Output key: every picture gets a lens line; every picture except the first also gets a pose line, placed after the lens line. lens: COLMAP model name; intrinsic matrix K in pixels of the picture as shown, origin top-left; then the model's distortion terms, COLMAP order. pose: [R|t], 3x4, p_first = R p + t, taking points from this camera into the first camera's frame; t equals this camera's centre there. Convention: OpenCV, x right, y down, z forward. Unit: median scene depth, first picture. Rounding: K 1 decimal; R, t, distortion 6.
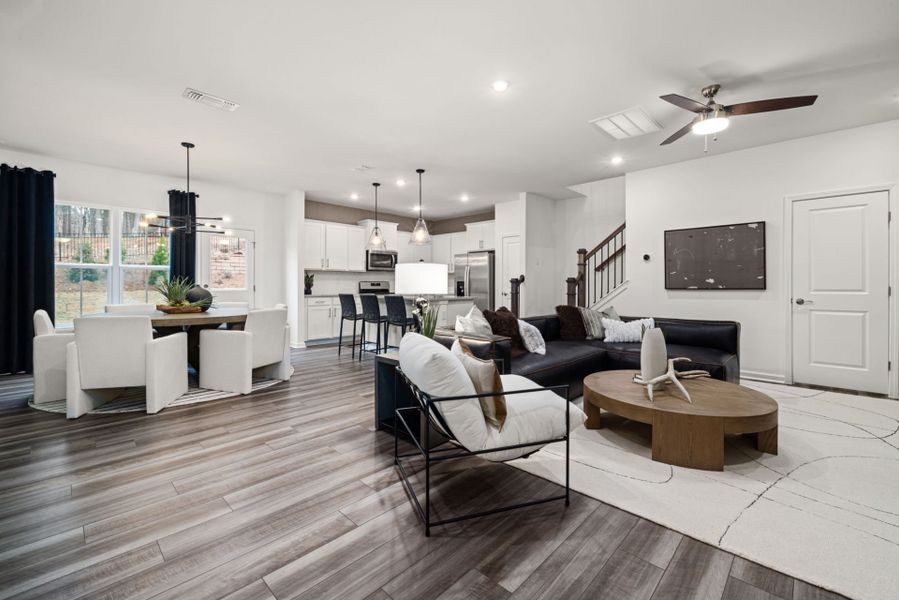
lens RADIAL K [[382.2, 0, 434.9], [0, 382.2, 288.2], [0, 0, 1]] dist [-0.001331, -0.000465]
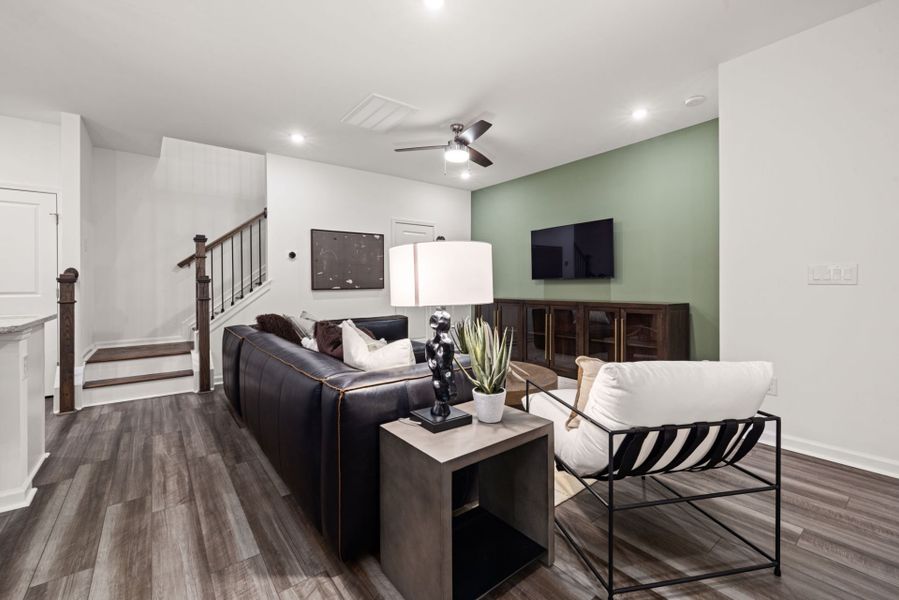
lens RADIAL K [[382.2, 0, 453.7], [0, 382.2, 287.7], [0, 0, 1]] dist [-0.001331, -0.000465]
pose [[0.099609, -0.011353, 0.994962, -0.219949], [0.015530, 0.999831, 0.009853, -0.004794], [-0.994905, 0.014470, 0.099769, 0.379420]]
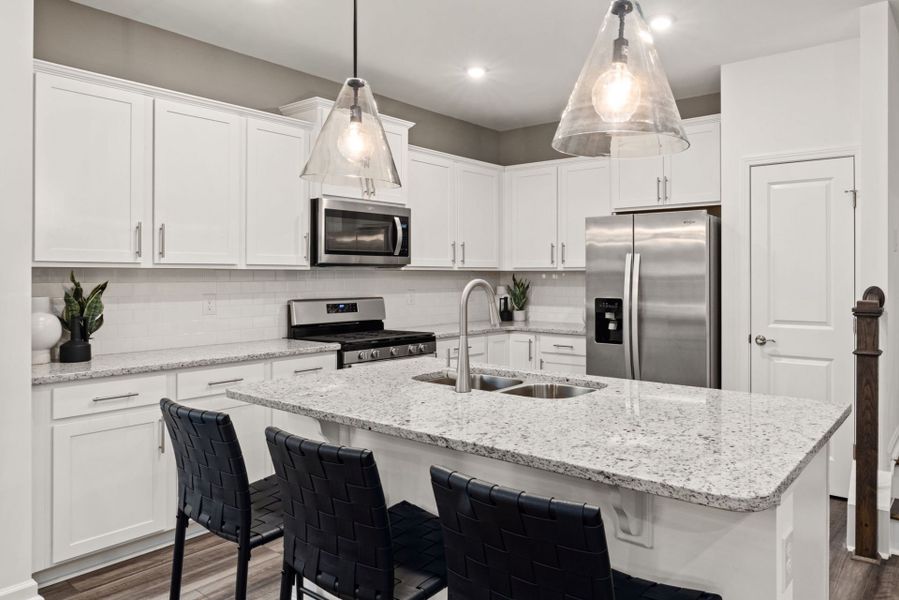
lens RADIAL K [[602.7, 0, 529.2], [0, 602.7, 264.7], [0, 0, 1]] dist [-0.001526, 0.002720]
pose [[0.986358, -0.000563, 0.164616, -0.093397], [0.003844, 0.999800, -0.019608, -0.039823], [-0.164572, 0.019973, 0.986163, 0.534168]]
